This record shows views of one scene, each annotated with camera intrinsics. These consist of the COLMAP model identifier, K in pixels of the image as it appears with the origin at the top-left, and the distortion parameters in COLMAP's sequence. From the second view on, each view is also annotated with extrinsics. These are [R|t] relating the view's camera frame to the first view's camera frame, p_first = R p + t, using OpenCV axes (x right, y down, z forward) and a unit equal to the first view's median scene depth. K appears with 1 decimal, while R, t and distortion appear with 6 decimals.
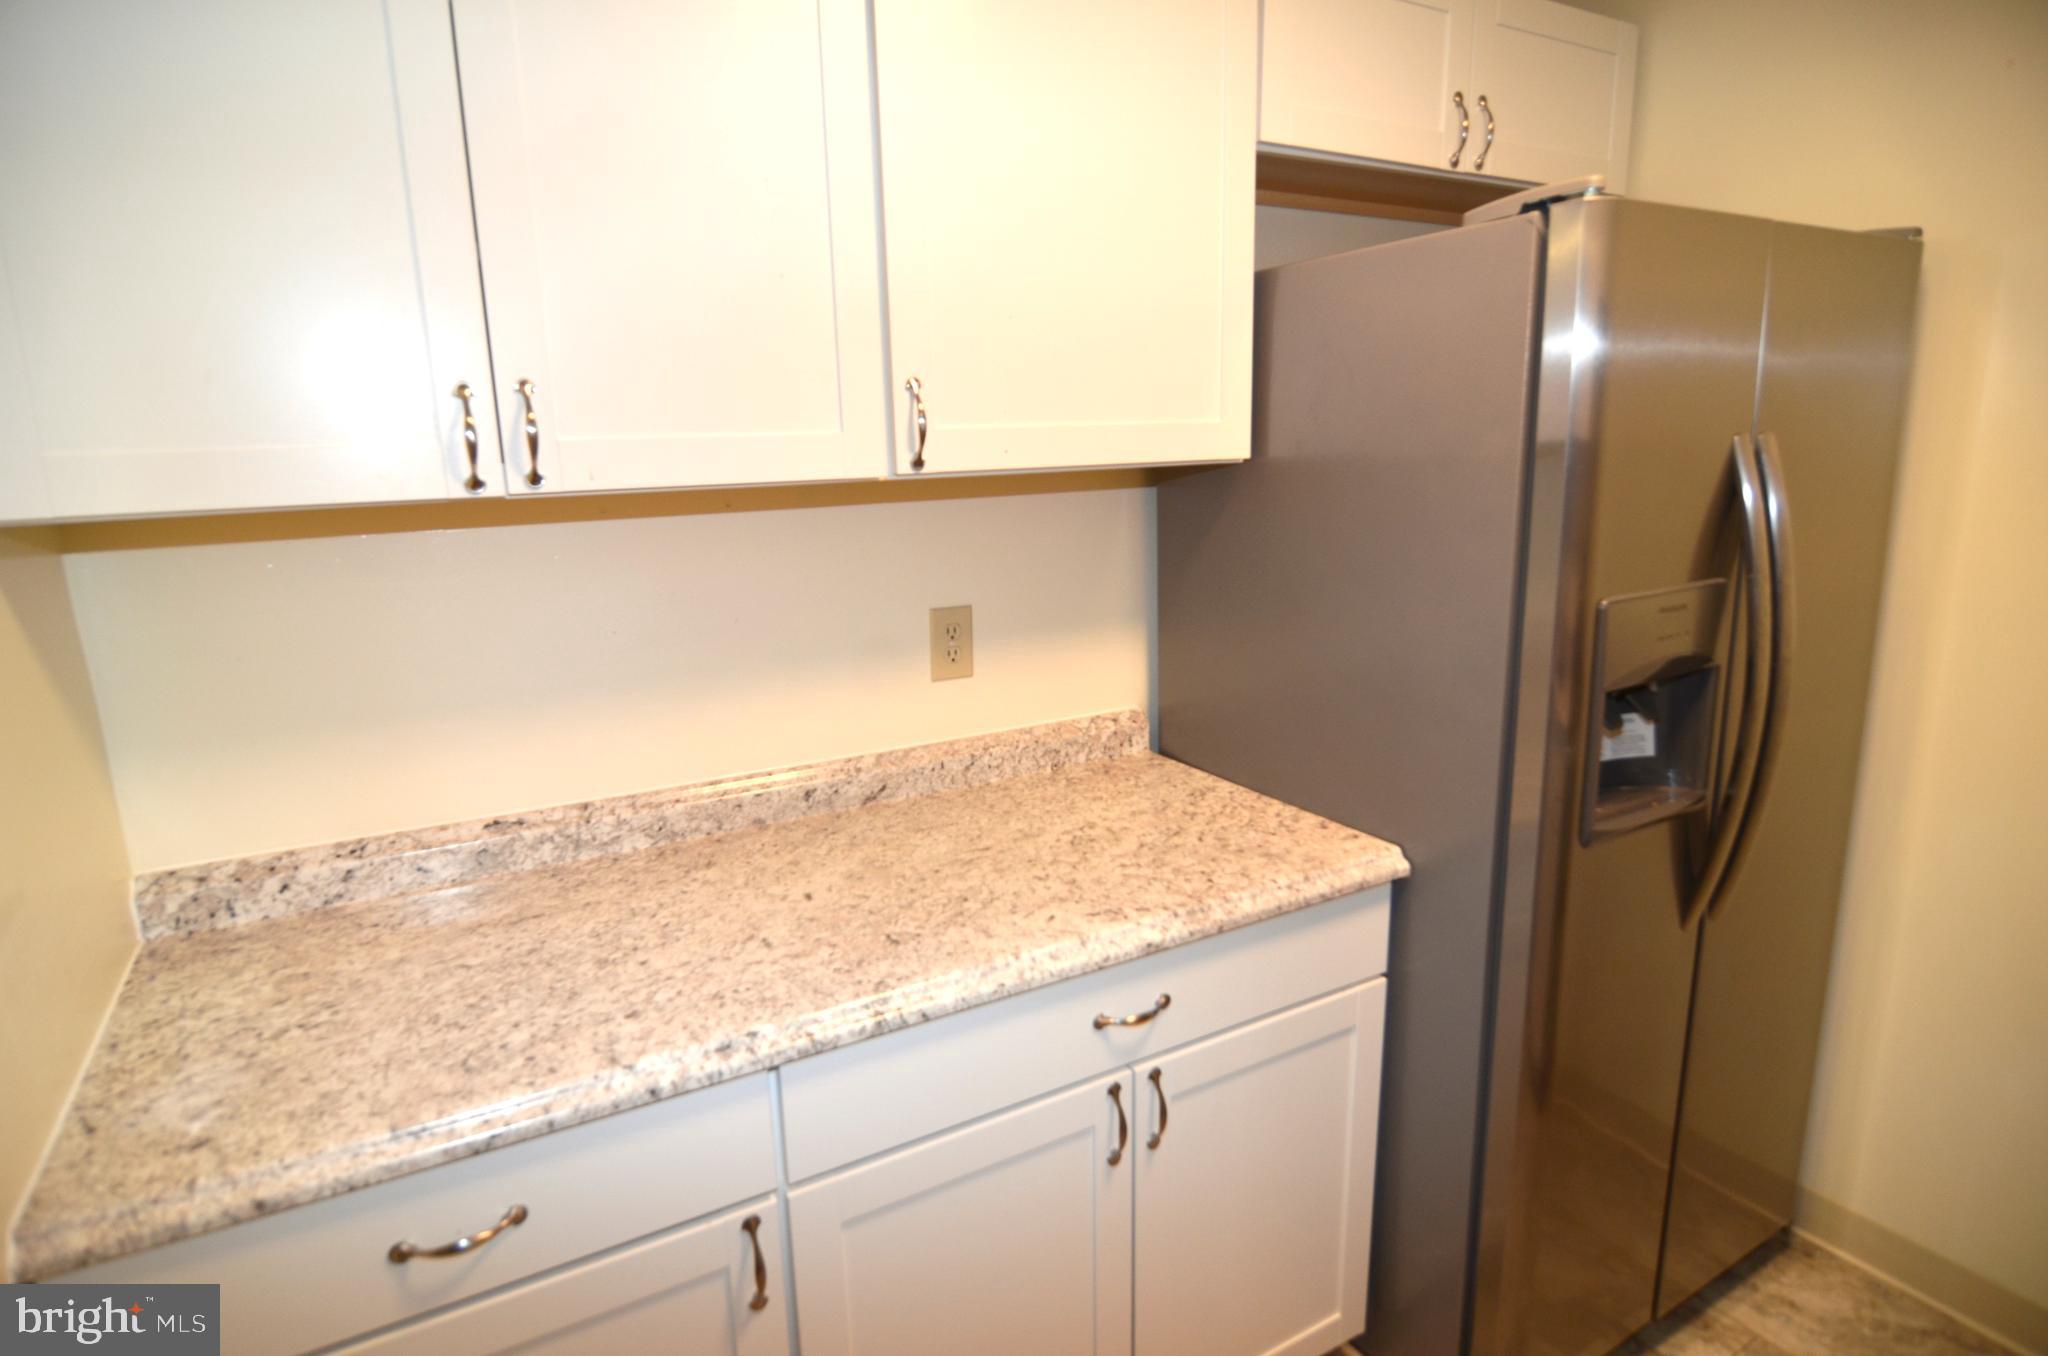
lens RADIAL K [[1083.5, 0, 1005.3], [0, 1083.5, 681.2], [0, 0, 1]] dist [-0.017974, 0.000033]
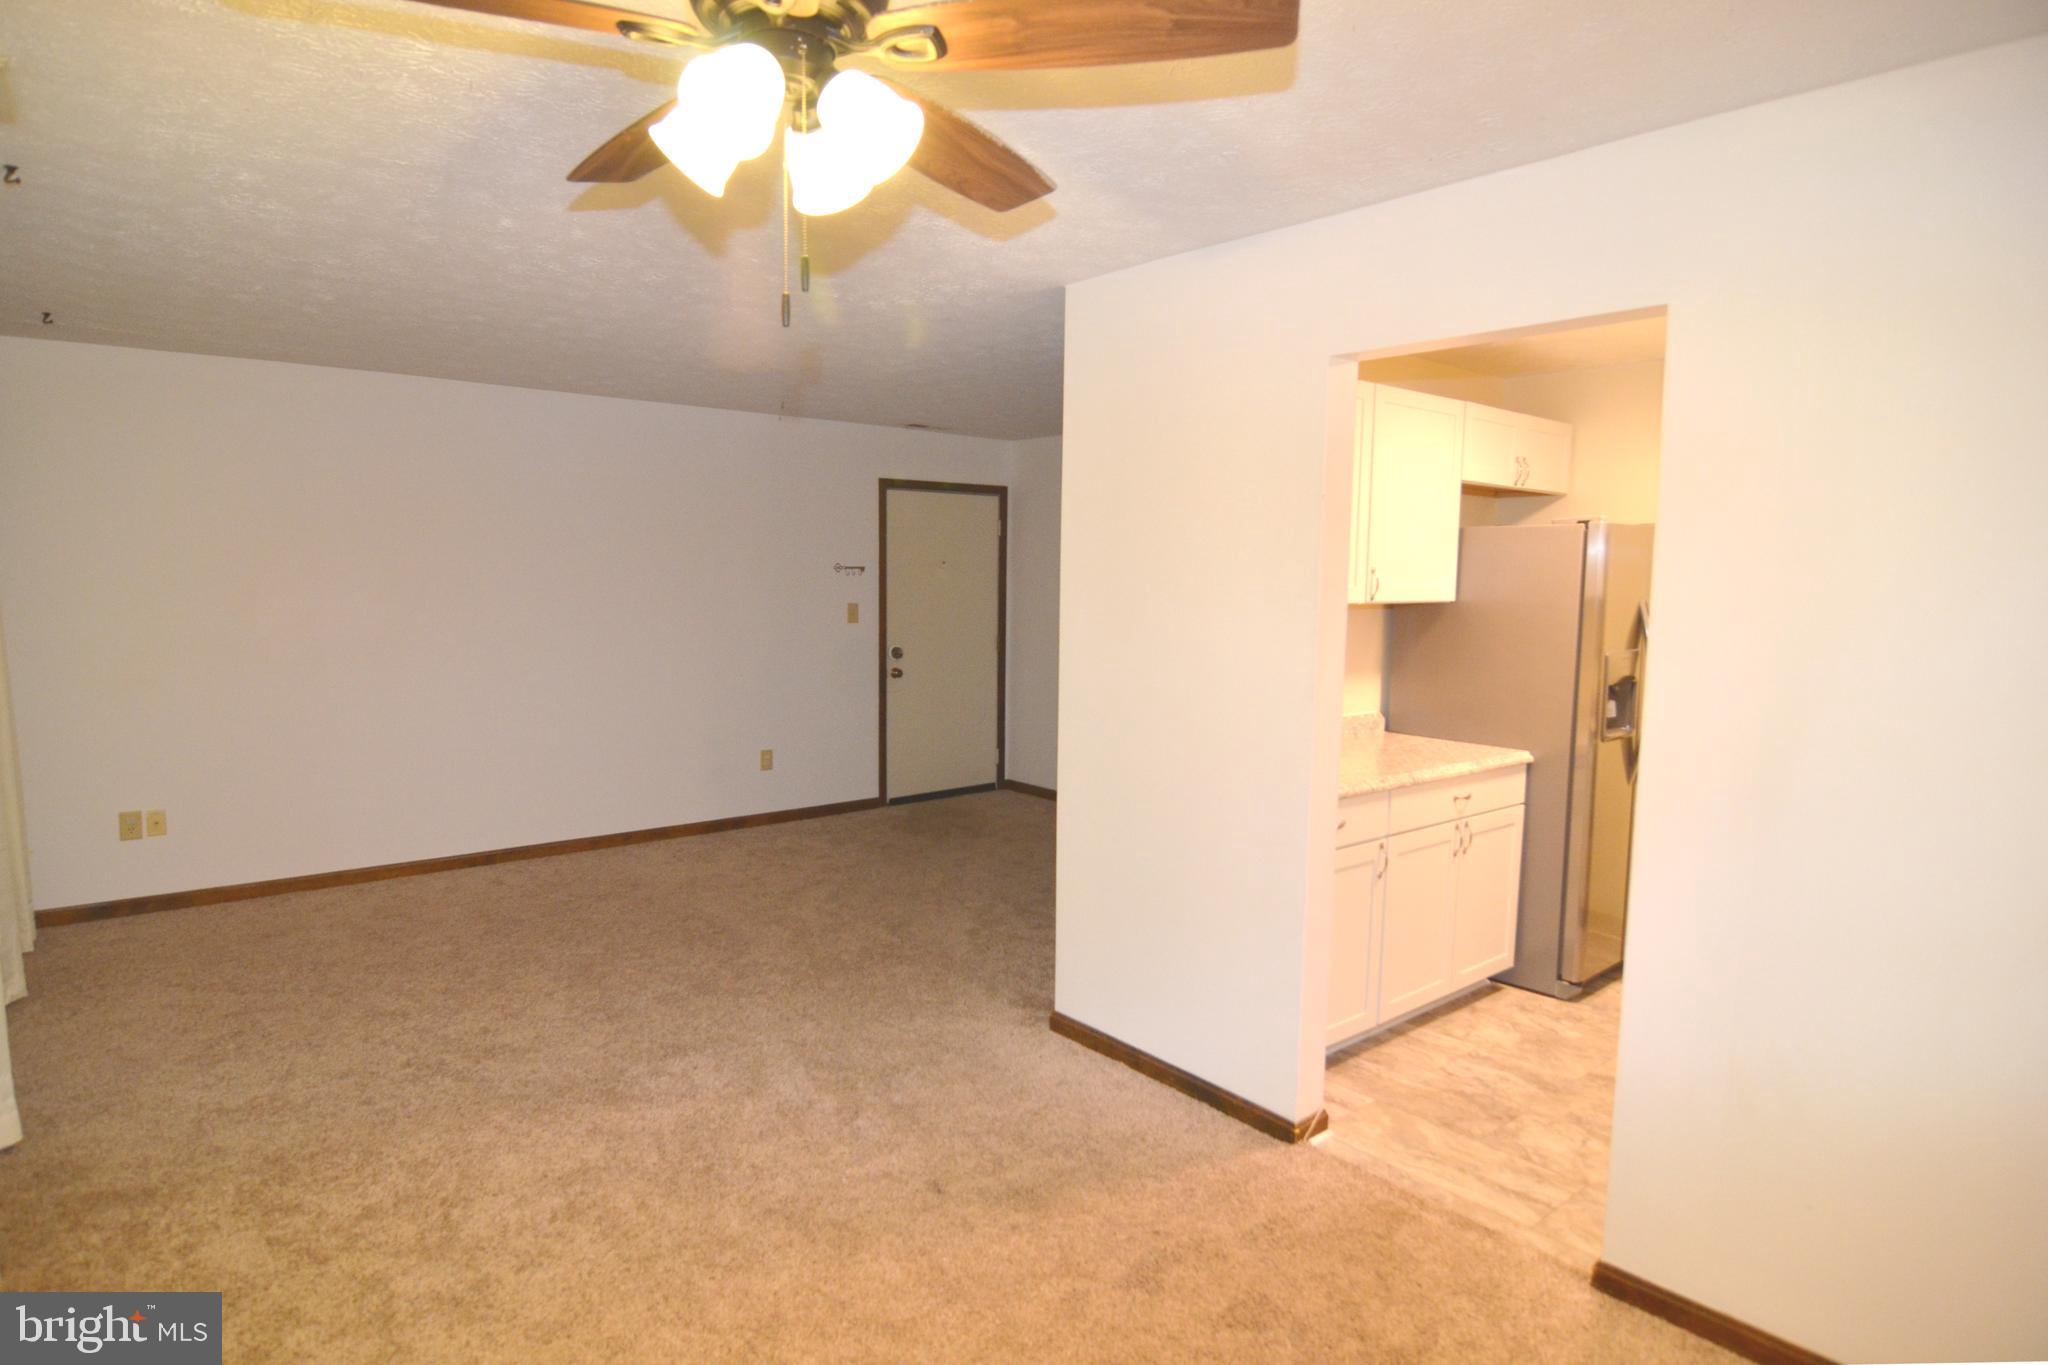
lens RADIAL K [[1111.3, 0, 996.1], [0, 1111.3, 680.3], [0, 0, 1]] dist [-0.024544, -0.000113]
pose [[0.983522, 0.029997, 0.178282, -1.279813], [-0.007612, 0.992135, -0.124940, 0.305477], [-0.180627, 0.121525, 0.976015, -1.281167]]
